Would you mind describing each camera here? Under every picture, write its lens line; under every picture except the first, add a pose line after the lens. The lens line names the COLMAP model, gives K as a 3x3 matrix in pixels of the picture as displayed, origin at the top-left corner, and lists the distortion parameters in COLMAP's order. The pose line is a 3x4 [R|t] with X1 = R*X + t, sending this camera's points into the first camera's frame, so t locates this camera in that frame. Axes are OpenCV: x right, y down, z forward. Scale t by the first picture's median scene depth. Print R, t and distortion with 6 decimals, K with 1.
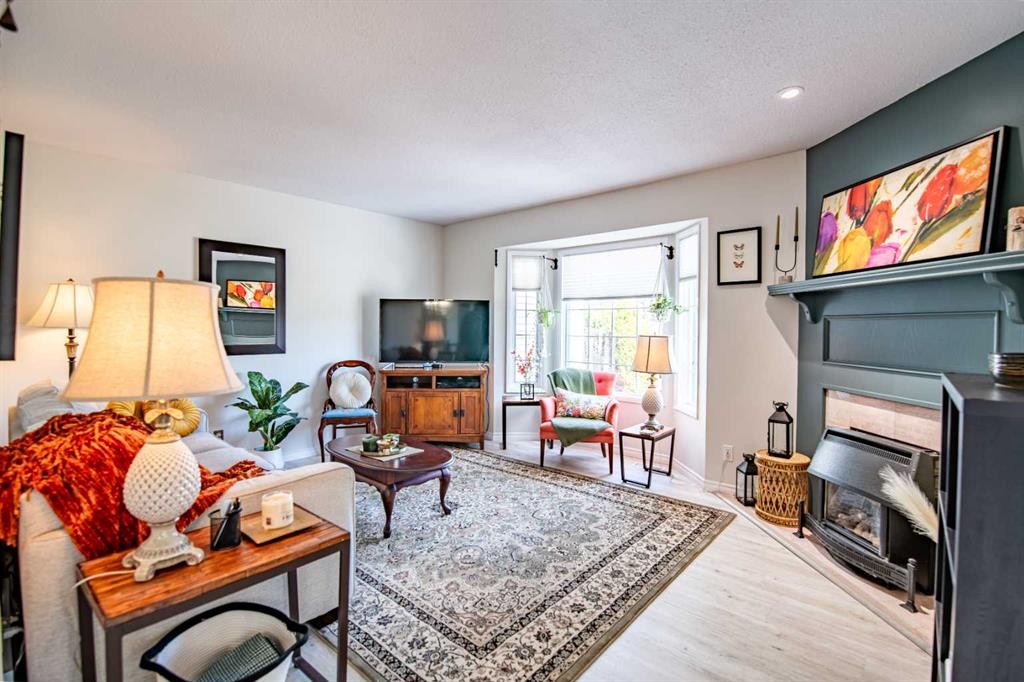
lens RADIAL K [[464.6, 0, 509.0], [0, 464.6, 331.8], [0, 0, 1]] dist [-0.000069, -0.010153]
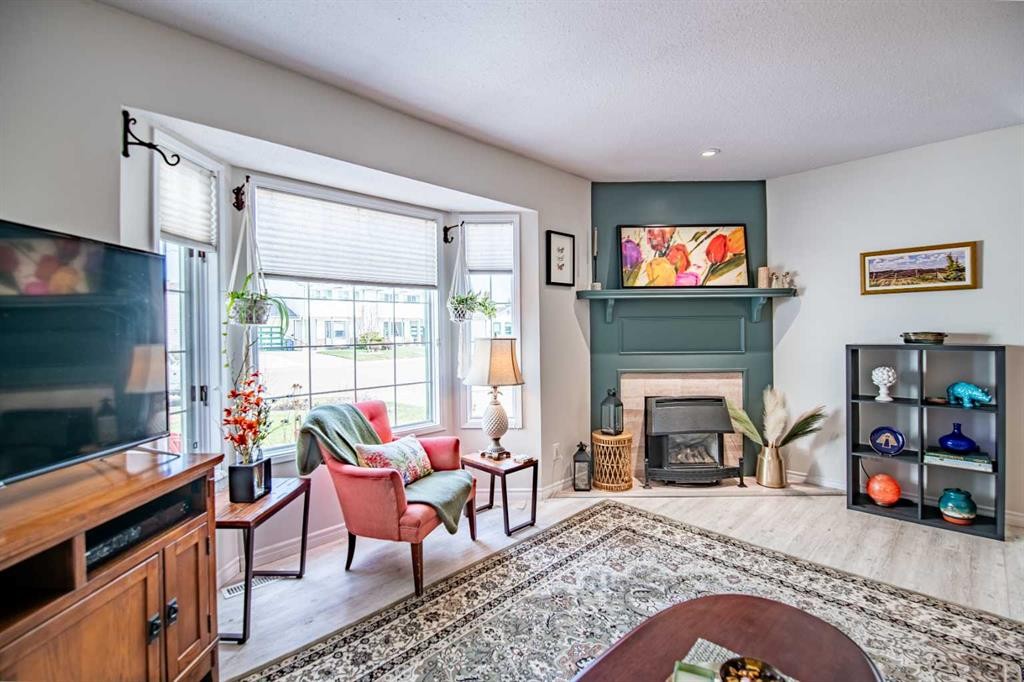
lens RADIAL K [[464.6, 0, 509.0], [0, 464.6, 331.8], [0, 0, 1]] dist [-0.000069, -0.010153]
pose [[0.048890, -0.010471, 0.998749, -0.621583], [0.023262, 0.999686, 0.009342, -0.013272], [-0.998533, 0.022777, 0.049119, 1.206839]]
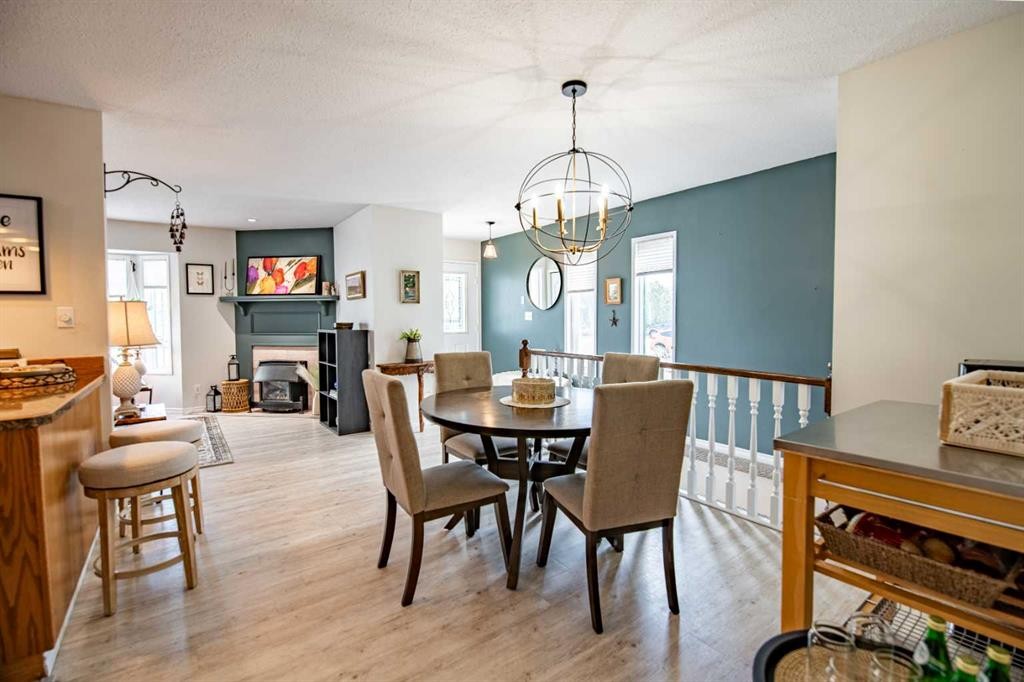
lens RADIAL K [[447.7, 0, 517.4], [0, 447.7, 331.9], [0, 0, 1]] dist [-0.012214, -0.000871]
pose [[0.193032, -0.037681, 0.980469, -1.088834], [0.016123, 0.999249, 0.035228, 0.001967], [-0.981060, 0.009008, 0.193495, -0.604974]]
